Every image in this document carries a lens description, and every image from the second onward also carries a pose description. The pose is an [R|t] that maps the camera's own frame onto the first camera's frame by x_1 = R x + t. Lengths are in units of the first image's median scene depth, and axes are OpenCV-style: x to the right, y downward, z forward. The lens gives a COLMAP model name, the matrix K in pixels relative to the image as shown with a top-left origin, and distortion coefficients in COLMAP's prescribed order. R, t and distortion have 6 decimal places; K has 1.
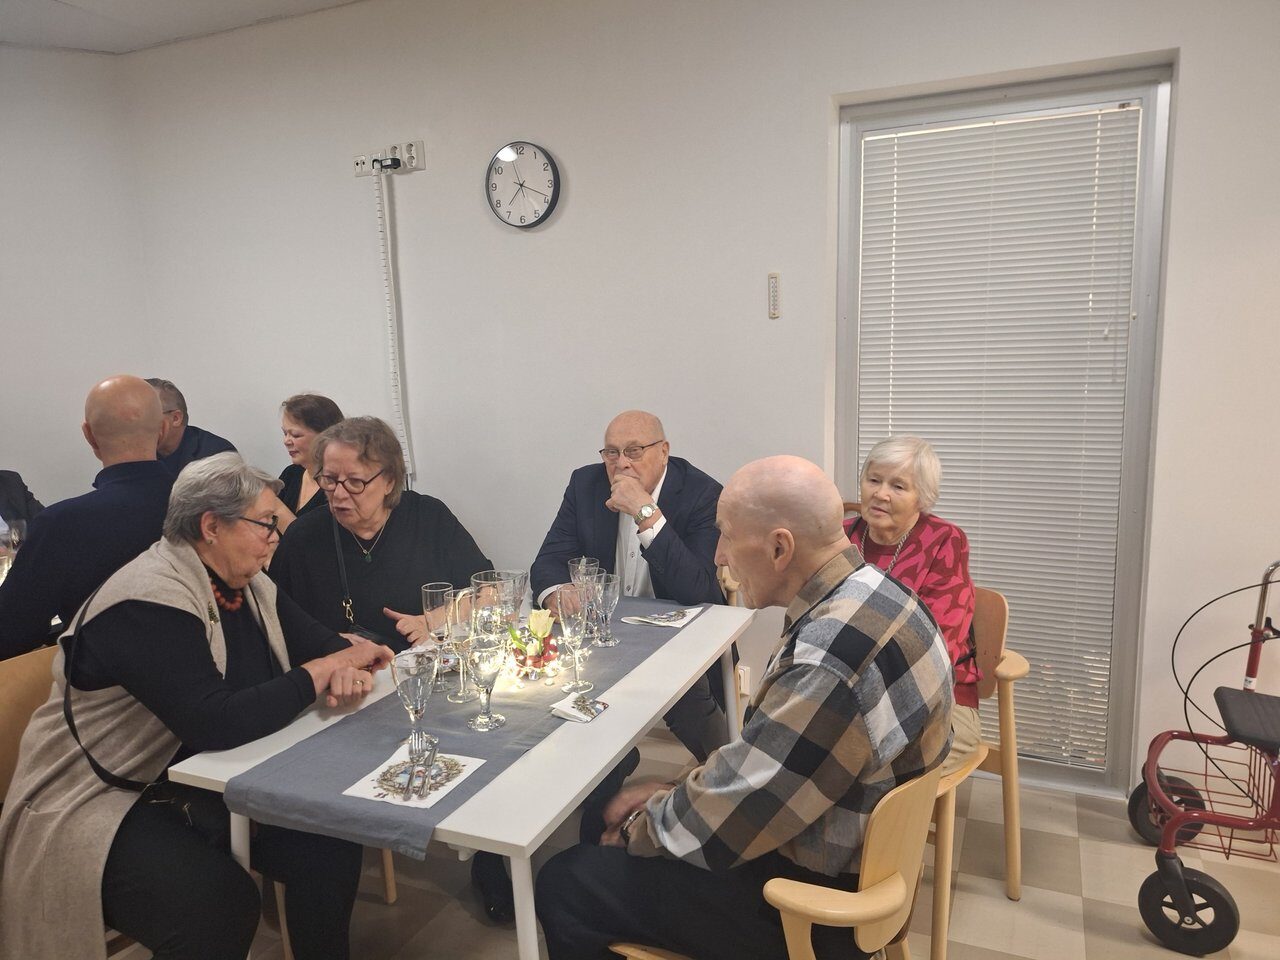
lens RADIAL K [[874.7, 0, 643.3], [0, 874.7, 477.2], [0, 0, 1]] dist [0.004332, -0.002711]
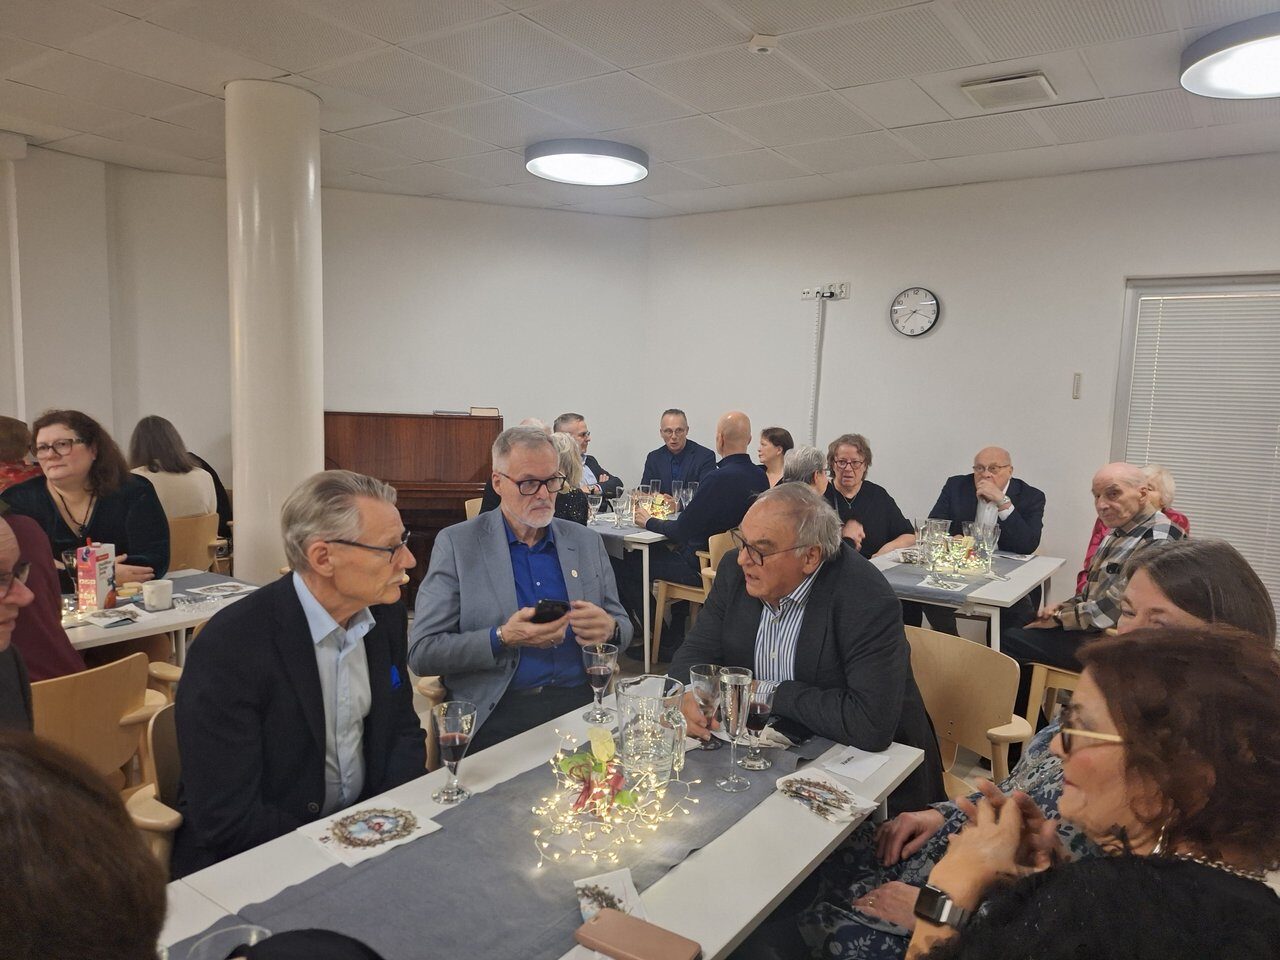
lens RADIAL K [[874.7, 0, 629.2], [0, 874.7, 480.5], [0, 0, 1]] dist [0.004332, -0.002711]
pose [[0.974804, 0.072737, -0.210869, -0.347629], [-0.082849, 0.995779, -0.039511, 0.124030], [0.207105, 0.055986, 0.976715, -0.889598]]
